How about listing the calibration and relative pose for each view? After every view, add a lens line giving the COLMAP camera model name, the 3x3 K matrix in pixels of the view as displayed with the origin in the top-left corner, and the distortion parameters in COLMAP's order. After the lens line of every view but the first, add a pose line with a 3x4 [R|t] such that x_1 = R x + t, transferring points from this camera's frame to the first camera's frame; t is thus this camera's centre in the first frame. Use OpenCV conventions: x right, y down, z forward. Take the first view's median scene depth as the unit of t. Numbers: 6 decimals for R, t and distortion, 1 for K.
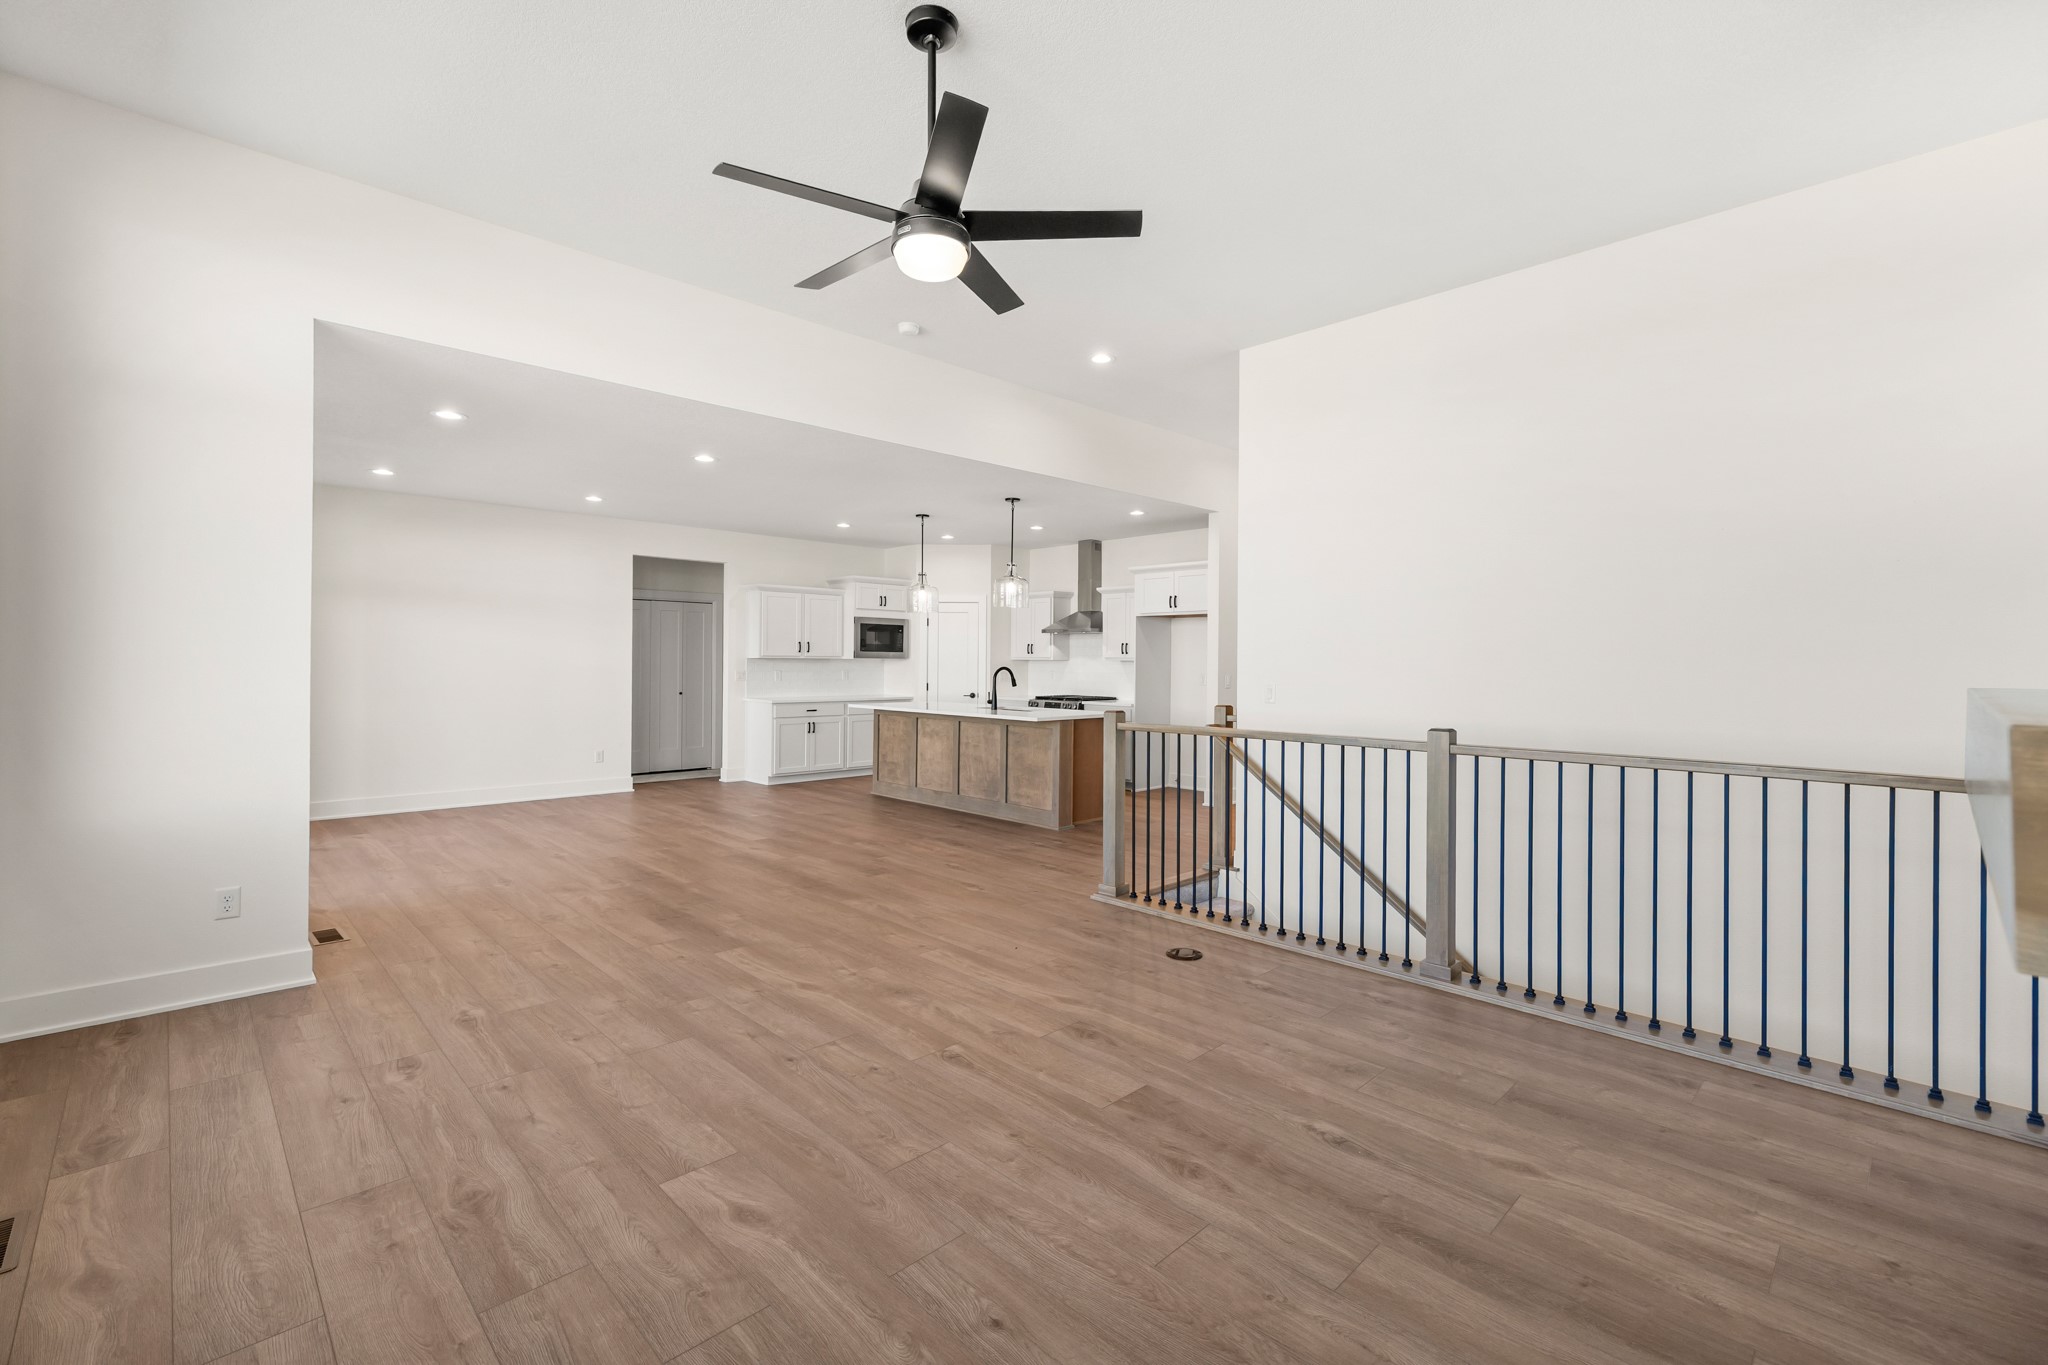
lens RADIAL K [[890.3, 0, 1020.0], [0, 890.3, 657.1], [0, 0, 1]] dist [-0.000962, -0.000309]
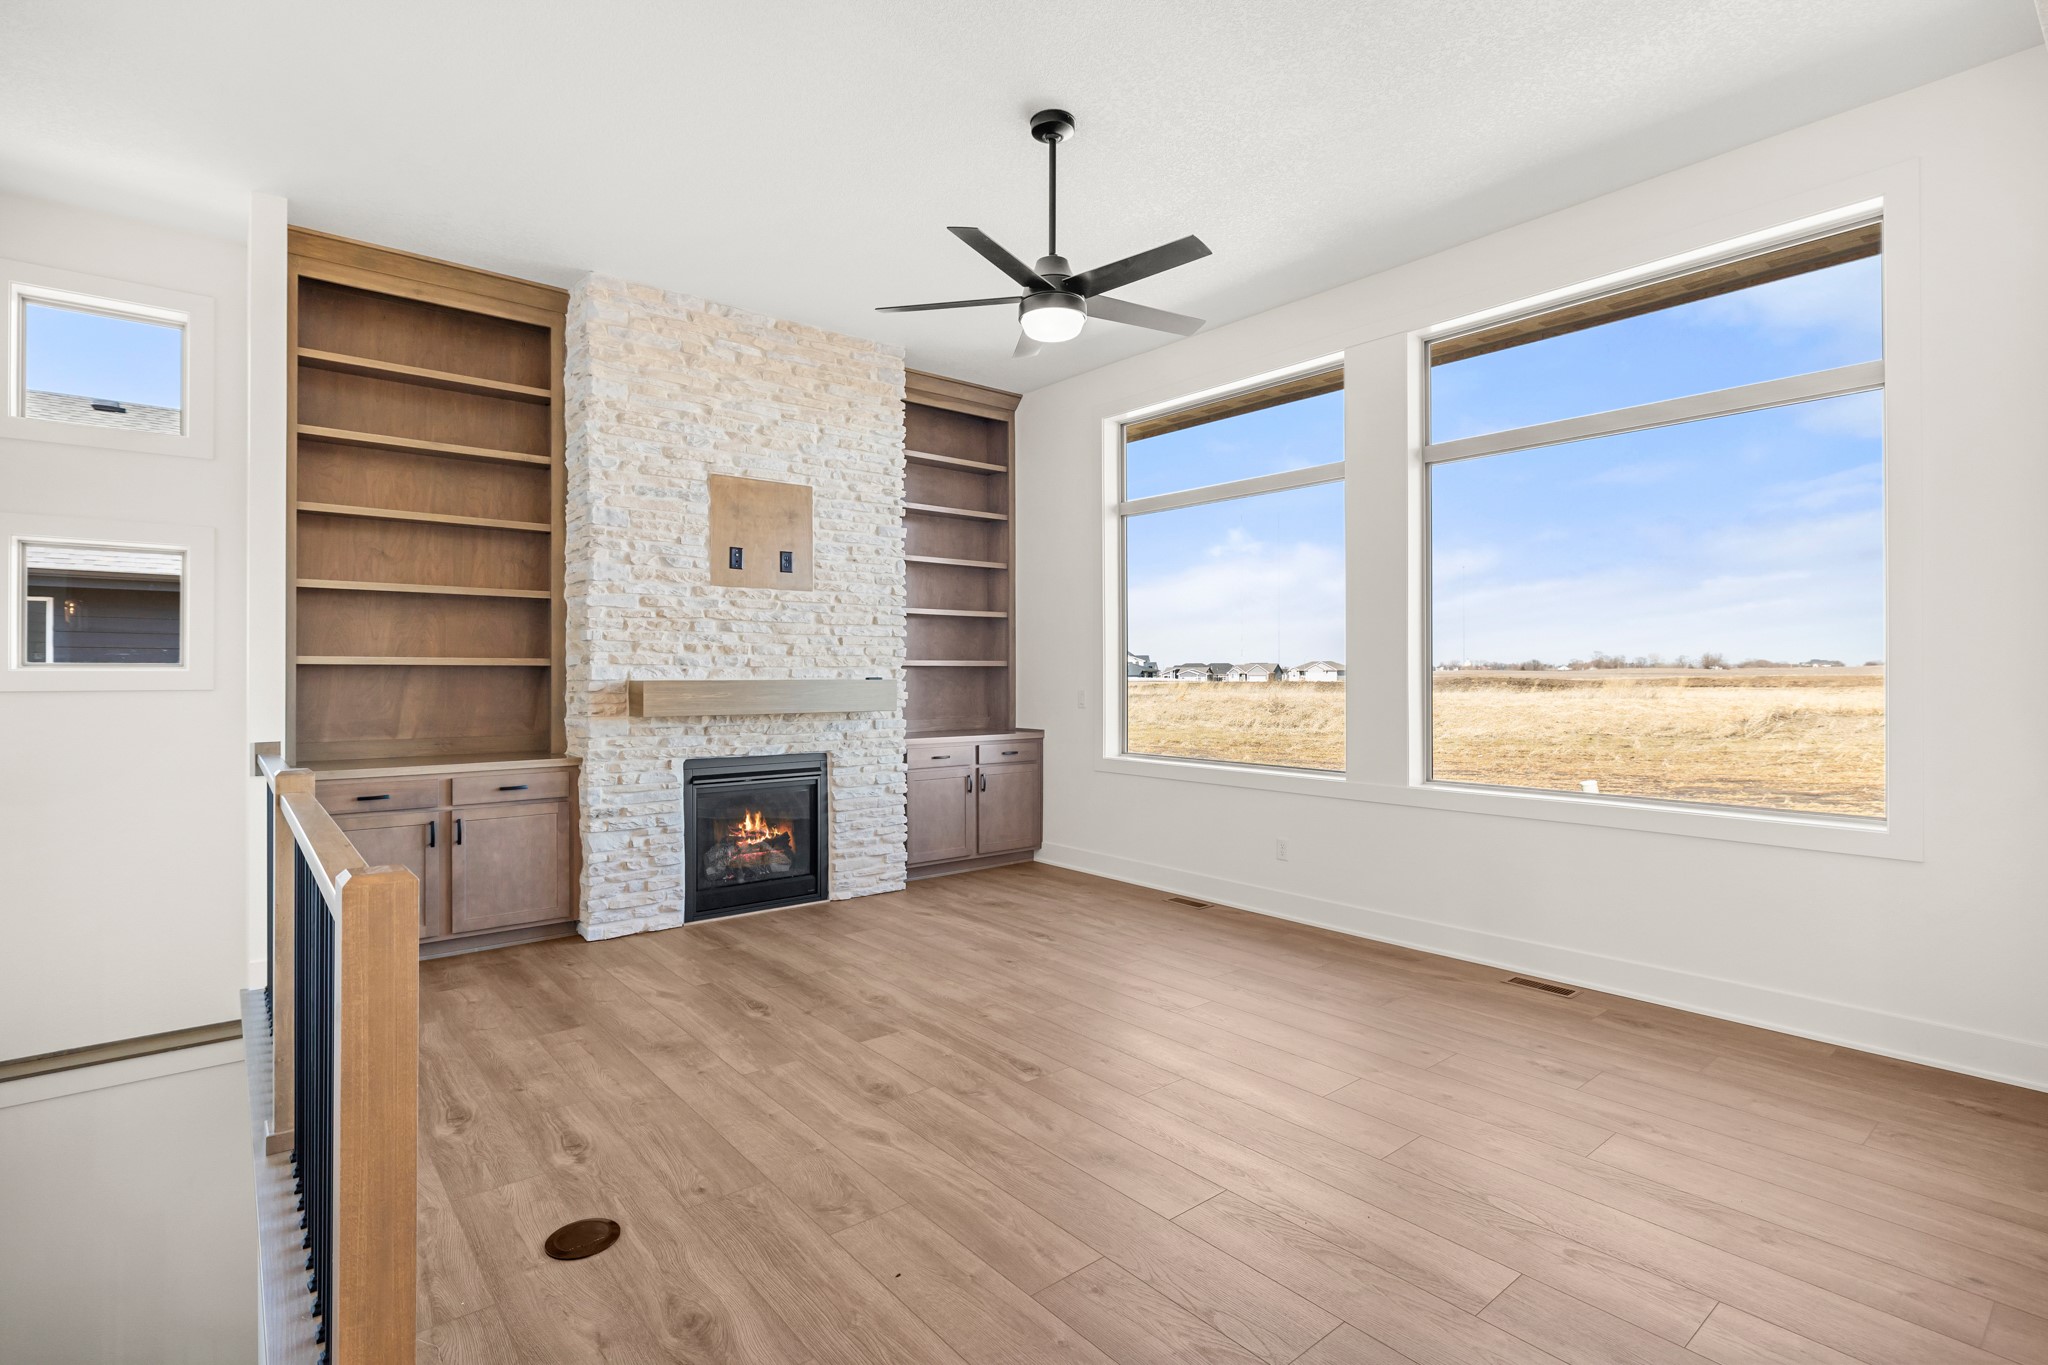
lens RADIAL K [[966.2, 0, 1017.5], [0, 966.2, 676.5], [0, 0, 1]] dist [-0.001691, -0.000077]
pose [[-0.996522, -0.006788, 0.083056, -0.144070], [-0.007094, 0.999969, -0.003393, 0.012741], [-0.083030, -0.003971, -0.996539, 2.014969]]
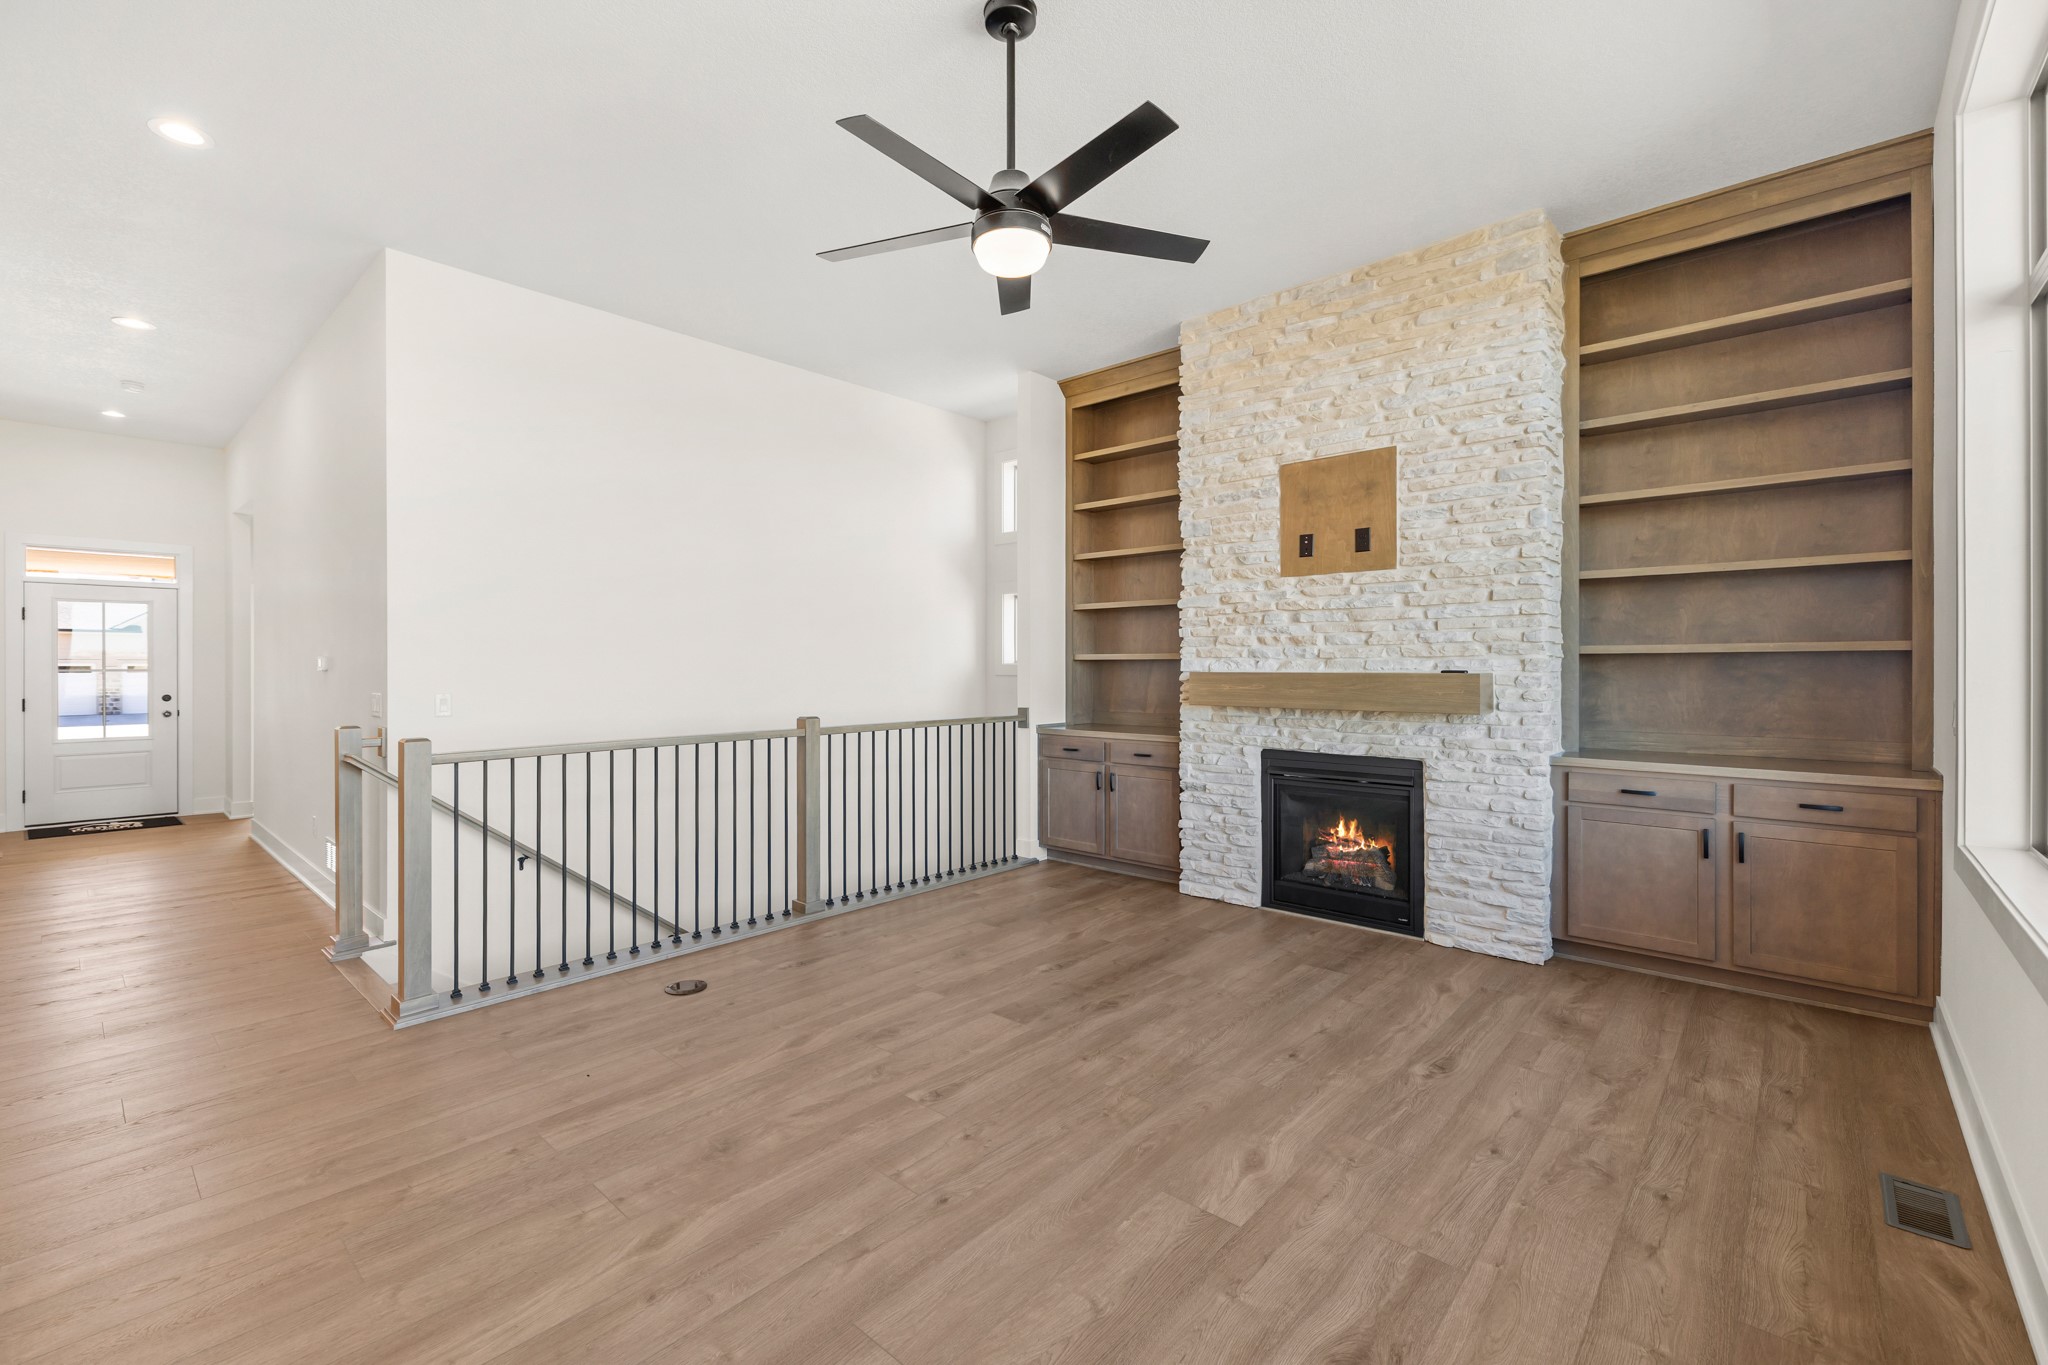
lens RADIAL K [[870.8, 0, 1018.6], [0, 870.8, 670.6], [0, 0, 1]] dist [-0.000743, -0.000057]
pose [[-0.069653, -0.014227, 0.997470, -0.948726], [-0.003451, 0.999896, 0.014020, -0.005055], [-0.997565, -0.002466, -0.069694, 0.949239]]
